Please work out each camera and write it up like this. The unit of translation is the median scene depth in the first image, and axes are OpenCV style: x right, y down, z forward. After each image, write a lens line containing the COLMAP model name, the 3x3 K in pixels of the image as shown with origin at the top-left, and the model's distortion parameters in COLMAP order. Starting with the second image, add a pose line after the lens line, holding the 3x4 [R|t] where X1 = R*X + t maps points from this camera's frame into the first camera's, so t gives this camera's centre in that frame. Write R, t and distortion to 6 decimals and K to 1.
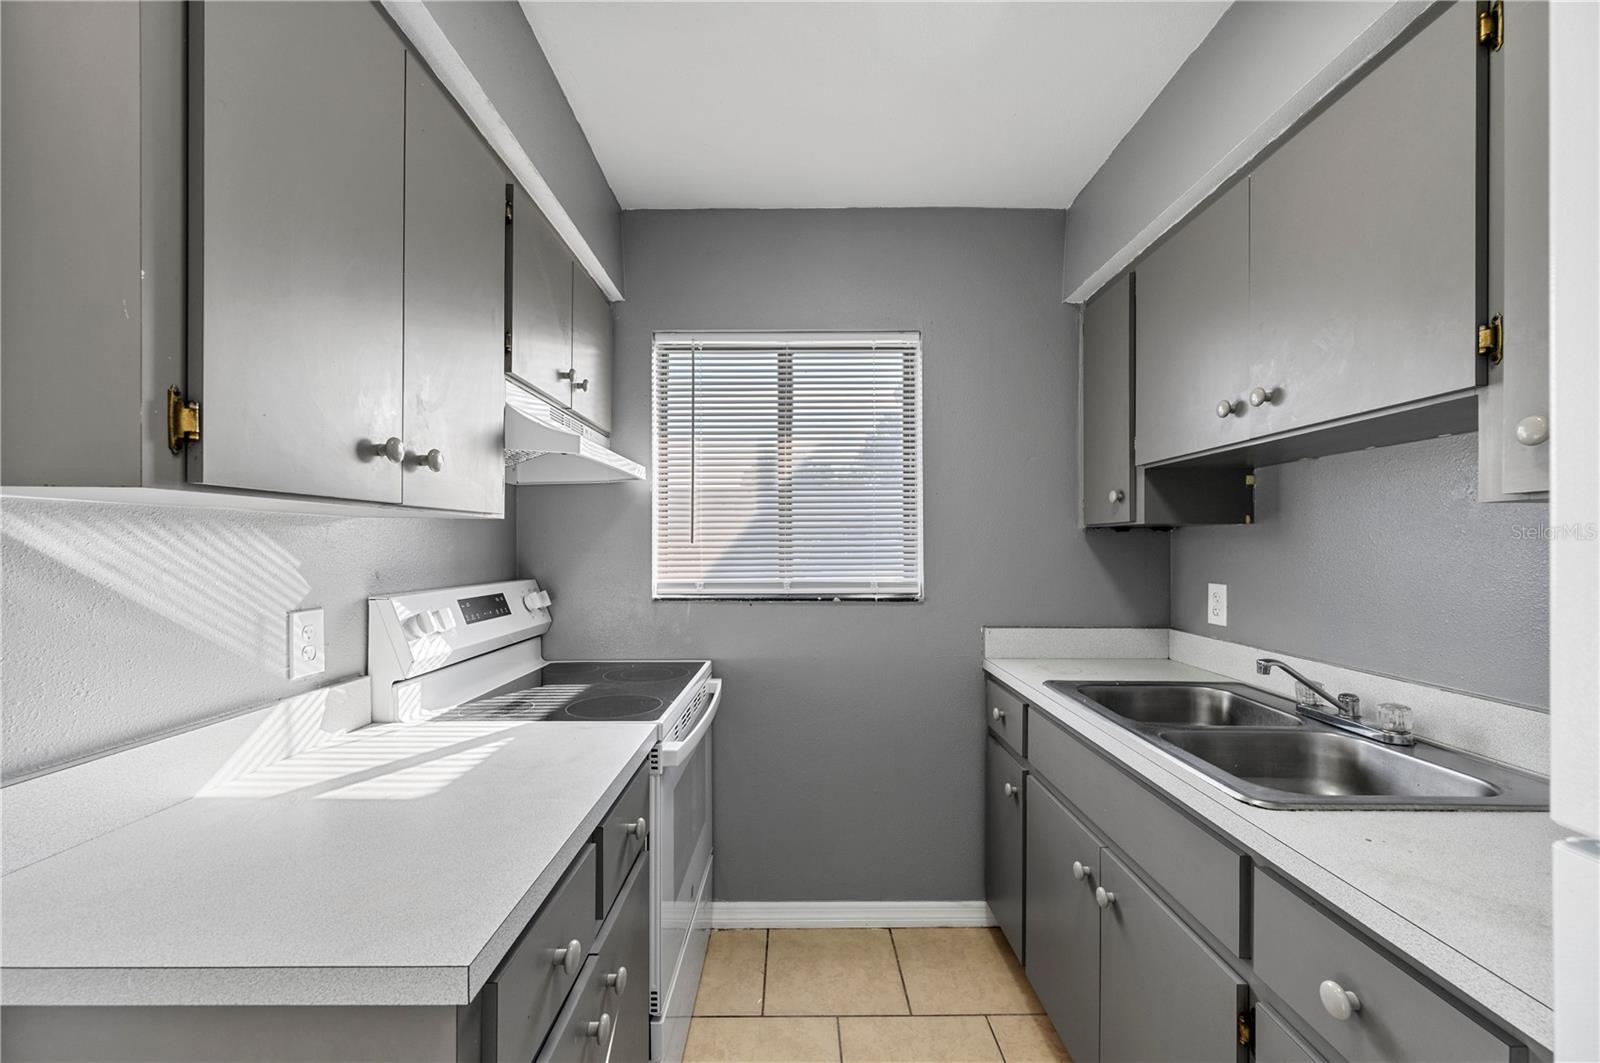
lens RADIAL K [[634.4, 0, 800.0], [0, 634.4, 545.6], [0, 0, 1]] dist [0.000829, 0.000210]
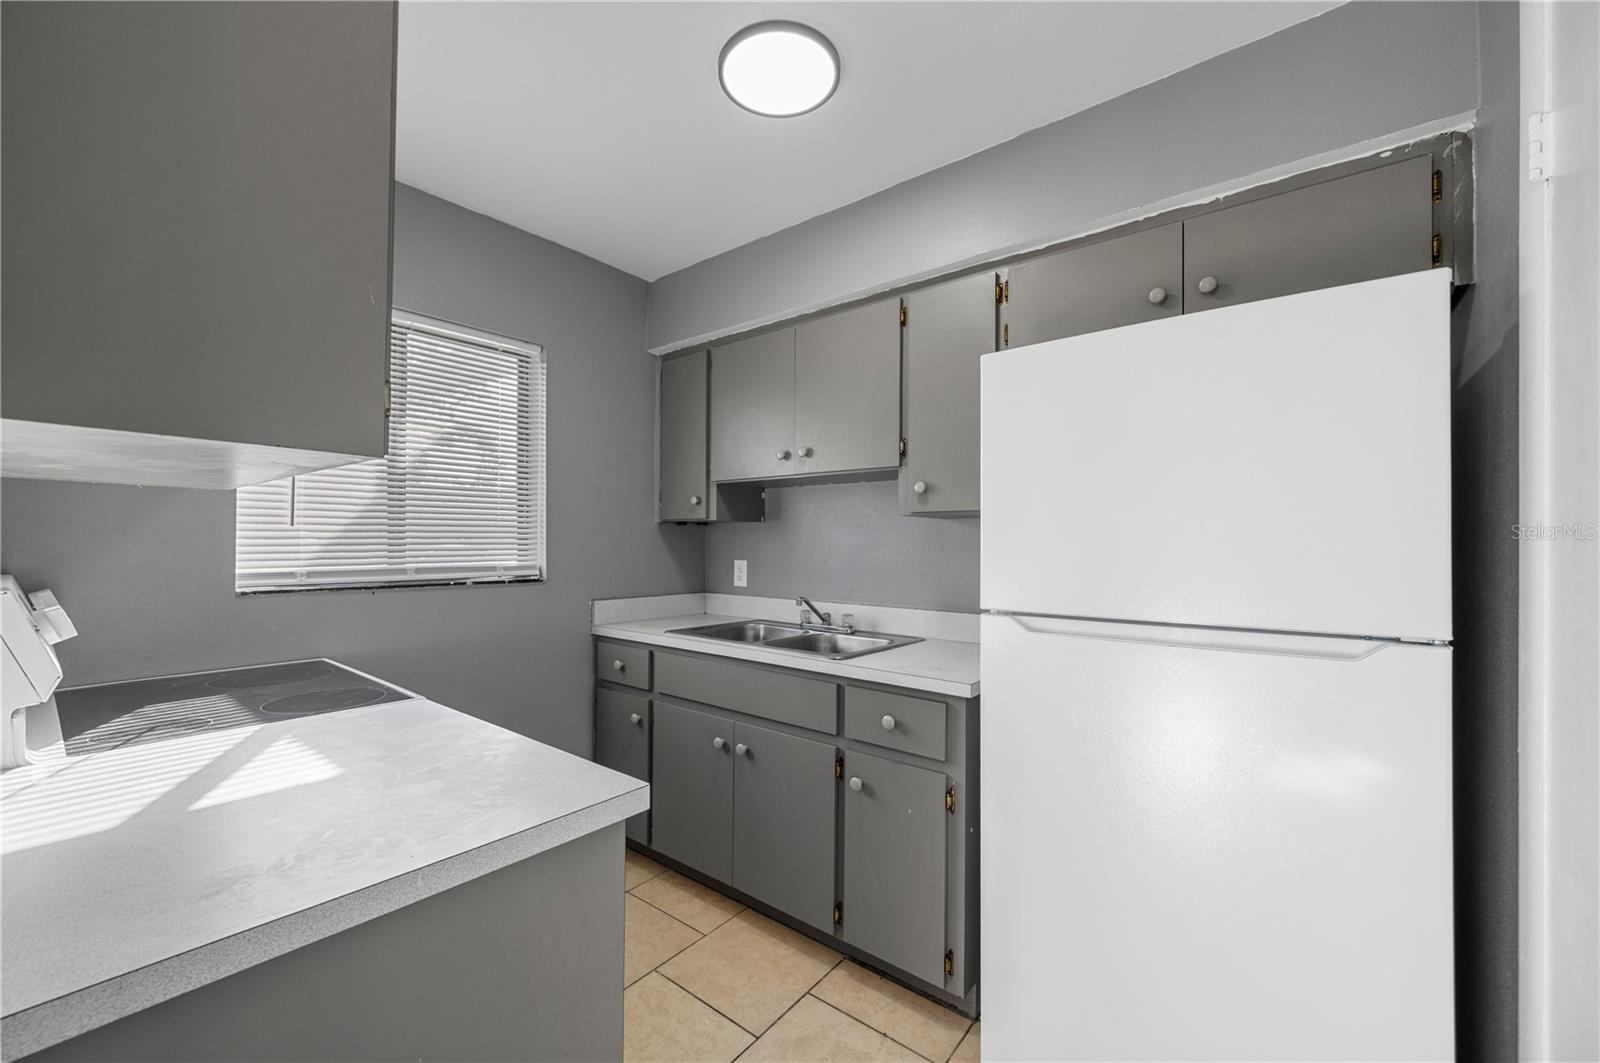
lens RADIAL K [[634.4, 0, 797.2], [0, 634.4, 532.7], [0, 0, 1]] dist [0.000829, 0.000210]
pose [[0.629416, 0.016049, 0.776903, -0.470344], [-0.005701, 0.999855, -0.016036, 0.017380], [-0.777048, 0.005664, 0.629416, -0.087780]]
